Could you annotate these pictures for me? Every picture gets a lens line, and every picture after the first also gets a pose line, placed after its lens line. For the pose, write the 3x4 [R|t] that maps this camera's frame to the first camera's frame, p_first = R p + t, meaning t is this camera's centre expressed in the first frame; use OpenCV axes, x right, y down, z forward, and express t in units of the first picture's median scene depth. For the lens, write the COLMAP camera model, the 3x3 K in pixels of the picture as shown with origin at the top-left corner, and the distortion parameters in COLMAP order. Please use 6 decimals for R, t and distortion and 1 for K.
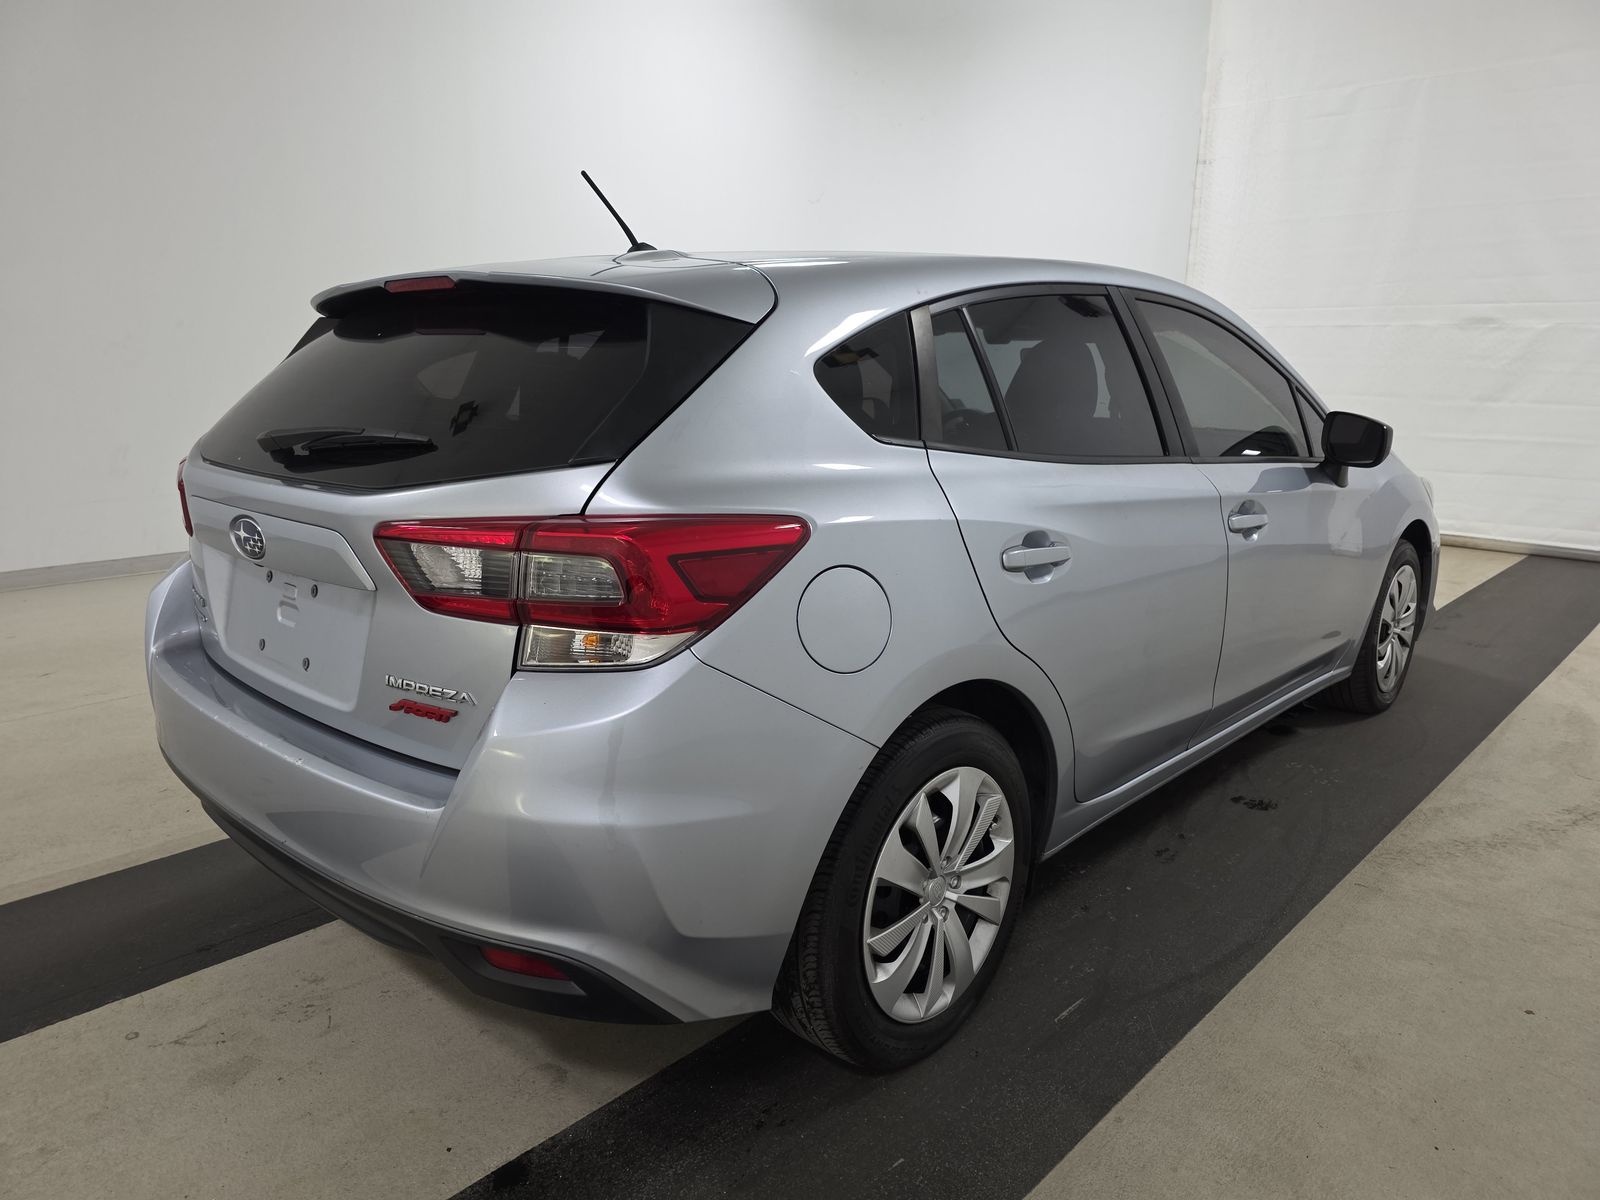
lens RADIAL K [[1085.5, 0, 795.9], [0, 1085.5, 600.3], [0, 0, 1]] dist [0.005163, -0.001604]
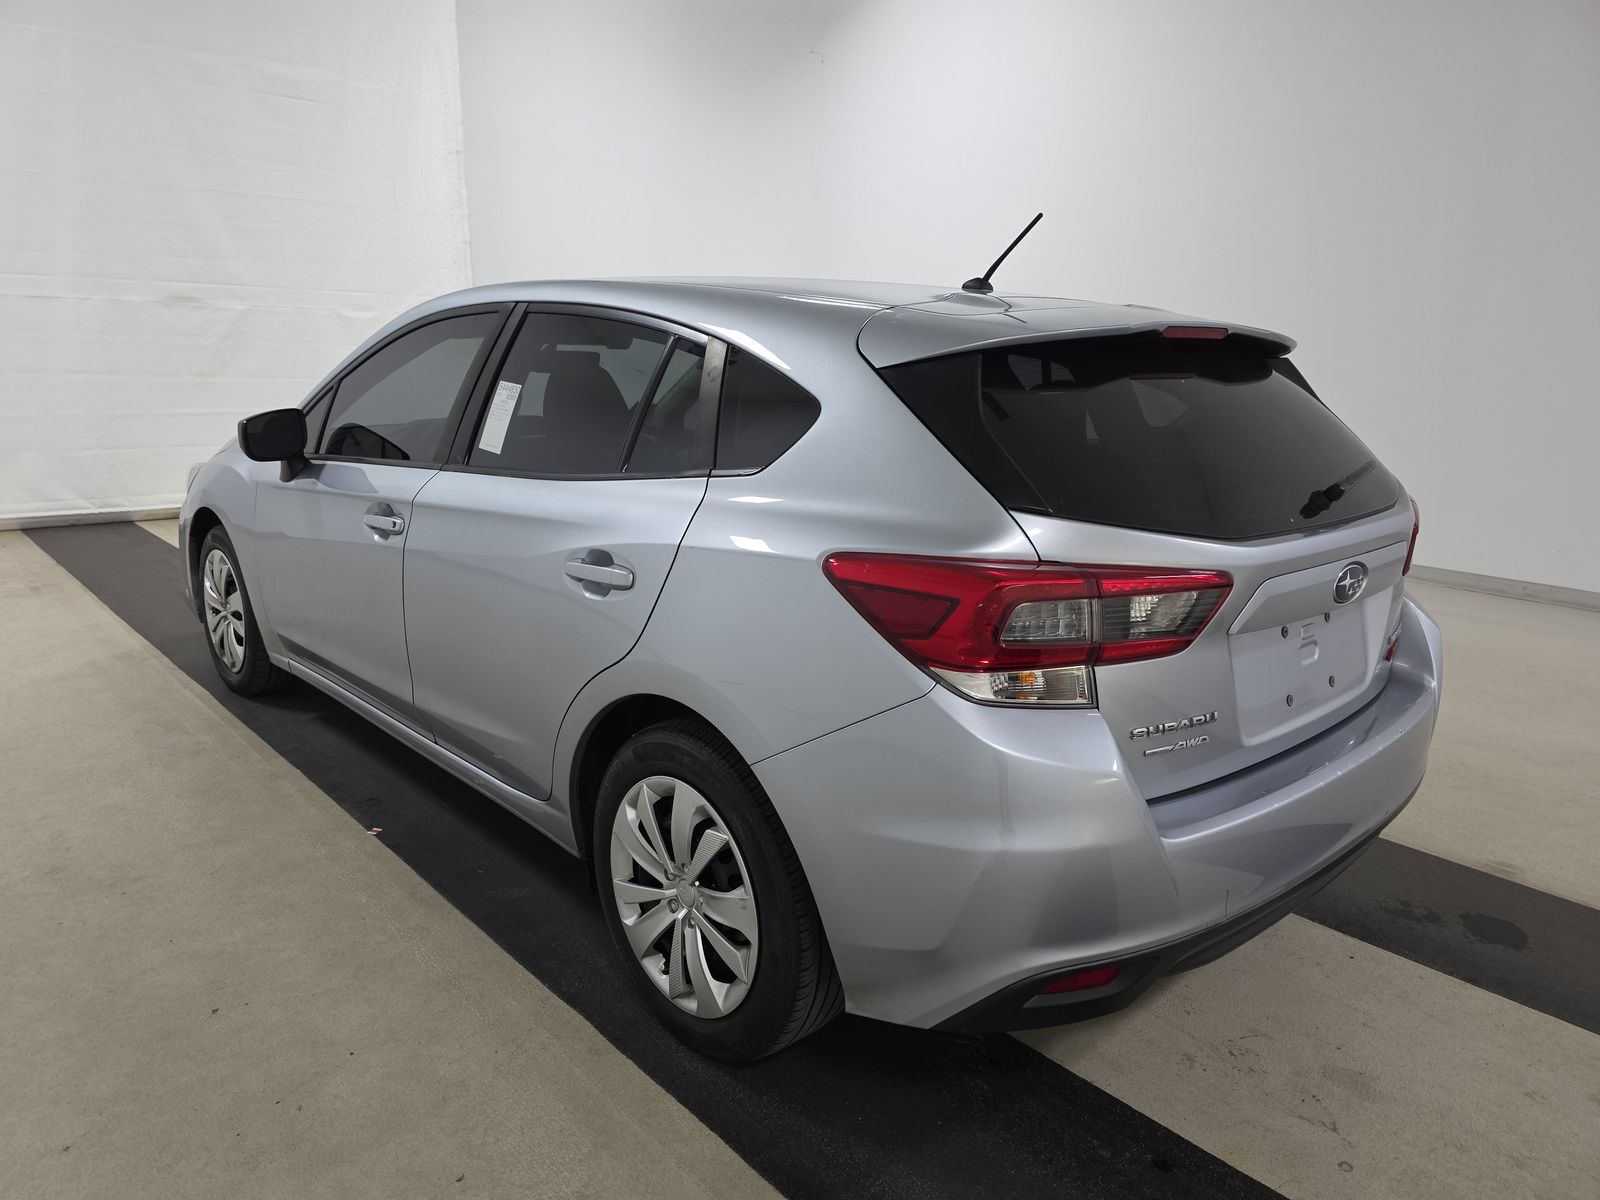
lens RADIAL K [[1085.5, 0, 785.3], [0, 1085.5, 603.4], [0, 0, 1]] dist [0.005163, -0.001604]
pose [[0.074191, -0.234035, 0.969393, -1.464501], [0.188529, 0.957835, 0.216816, -0.345370], [-0.979261, 0.166673, 0.115185, 1.322024]]
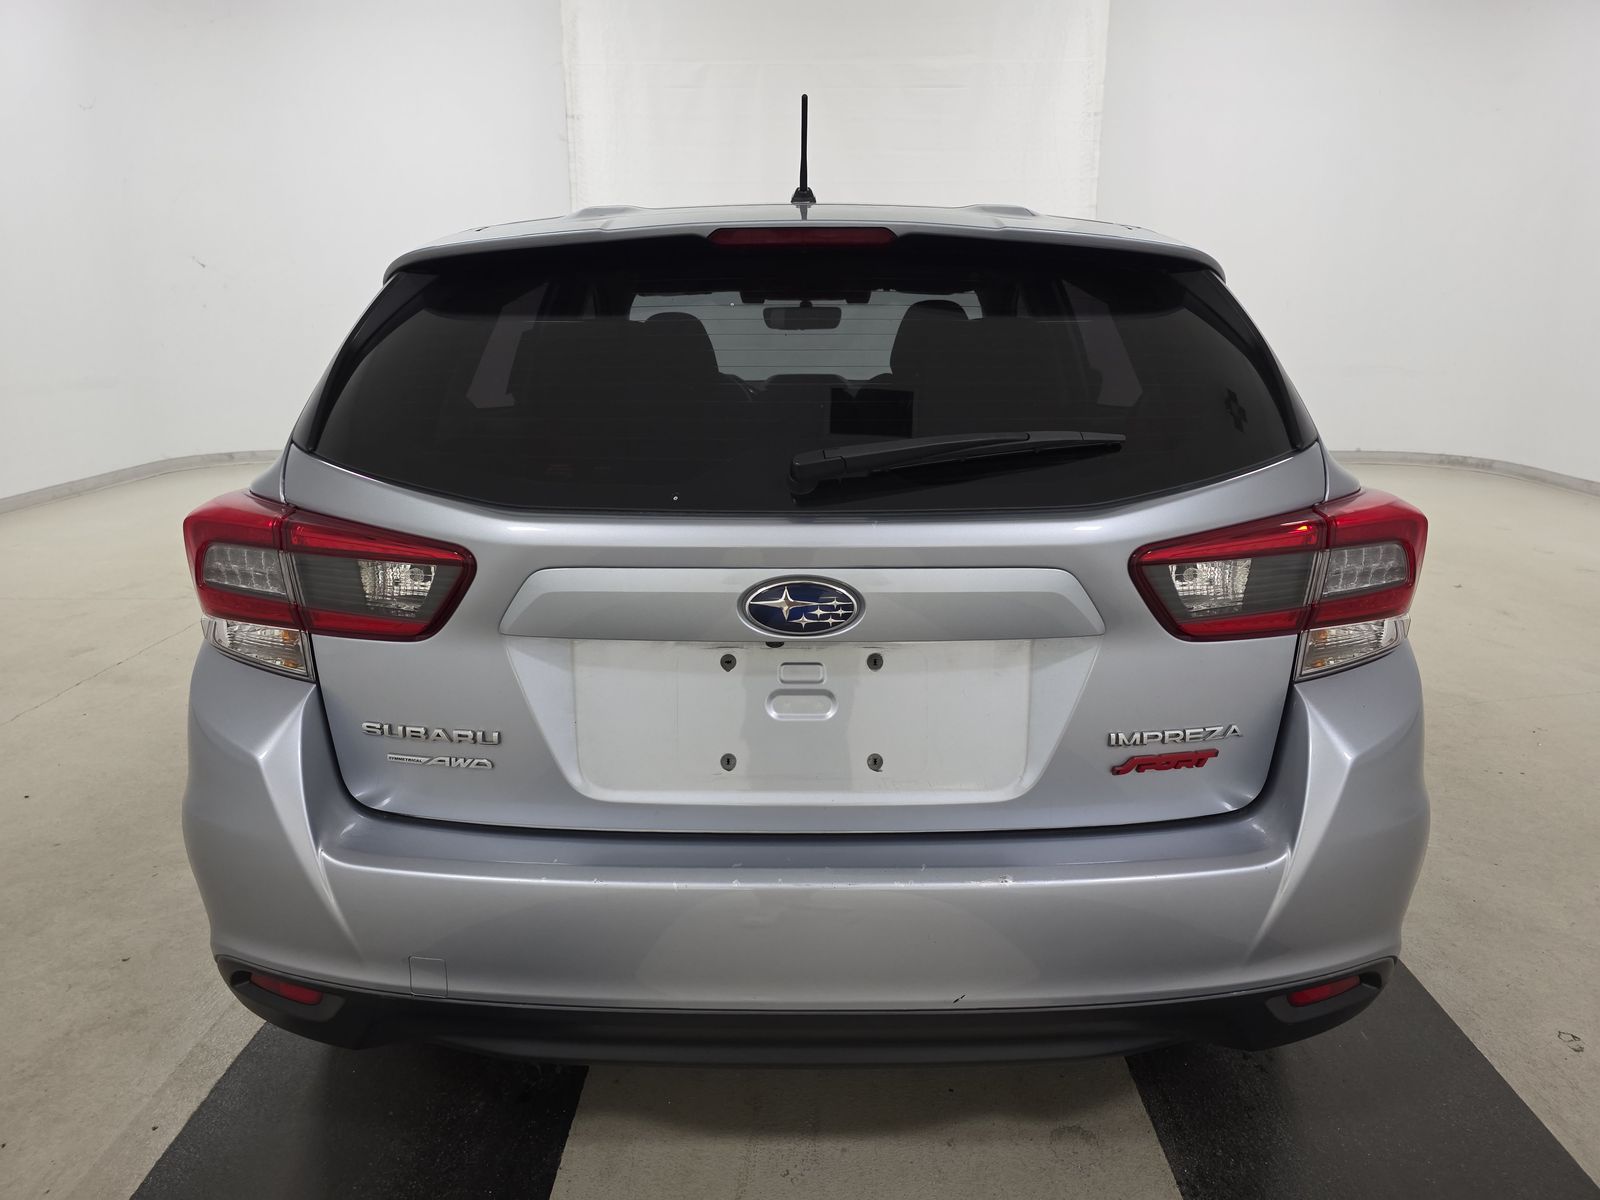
lens RADIAL K [[1085.5, 0, 806.8], [0, 1085.5, 597.0], [0, 0, 1]] dist [0.005163, -0.001604]
pose [[0.742938, -0.176700, 0.645616, -0.876695], [0.150320, 0.983935, 0.096316, -0.119935], [-0.652263, 0.025492, 0.757564, 0.446589]]
